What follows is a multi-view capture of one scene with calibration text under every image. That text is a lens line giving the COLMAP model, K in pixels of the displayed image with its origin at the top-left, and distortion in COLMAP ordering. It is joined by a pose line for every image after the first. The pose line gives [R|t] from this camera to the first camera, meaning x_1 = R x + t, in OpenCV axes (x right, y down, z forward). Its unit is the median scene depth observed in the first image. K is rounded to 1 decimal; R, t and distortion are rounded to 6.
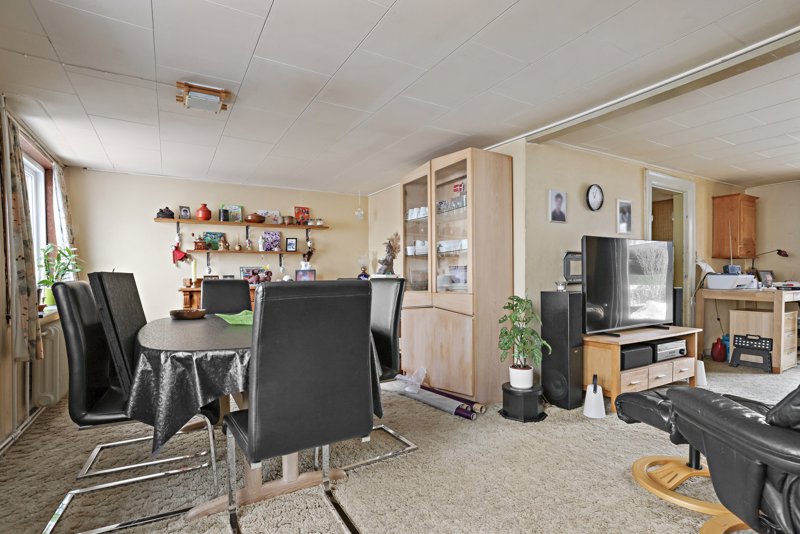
lens RADIAL K [[396.8, 0, 398.3], [0, 396.8, 271.0], [0, 0, 1]] dist [-0.053497, 0.032144]
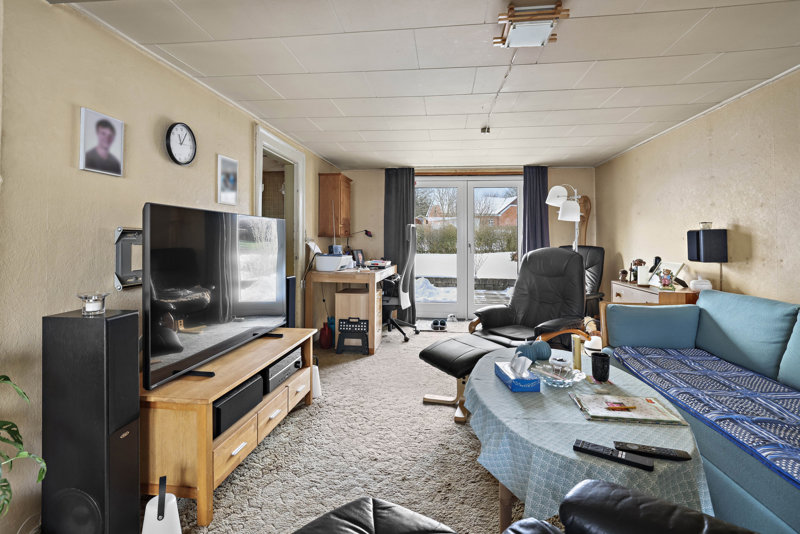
lens RADIAL K [[400.6, 0, 402.0], [0, 400.6, 253.3], [0, 0, 1]] dist [-0.046211, 0.032251]
pose [[0.611959, -0.016196, 0.790724, 0.186995], [-0.011366, 0.999507, 0.029269, -0.029690], [-0.790808, -0.026899, 0.611473, 0.284334]]
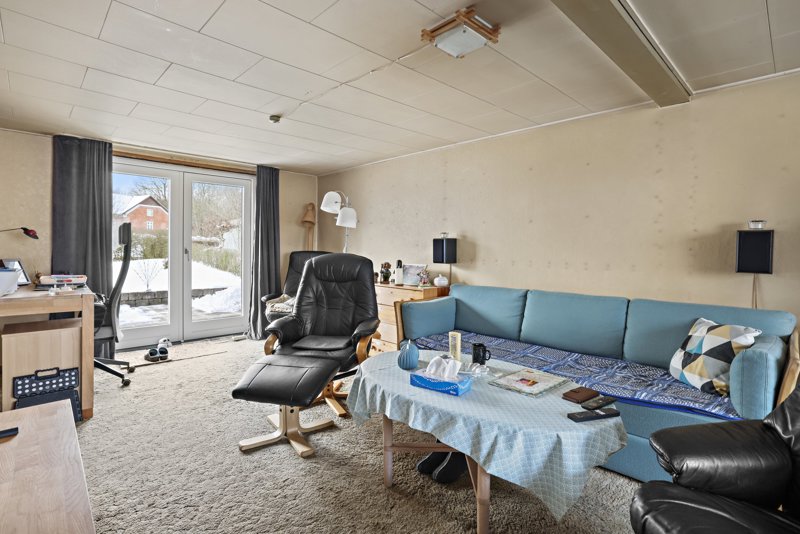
lens RADIAL K [[396.8, 0, 398.3], [0, 396.8, 271.0], [0, 0, 1]] dist [-0.053497, 0.032144]
pose [[-0.227410, -0.050443, 0.972492, 0.200367], [-0.011740, 0.998727, 0.049058, -0.025852], [-0.973728, -0.000261, -0.227713, 0.596057]]
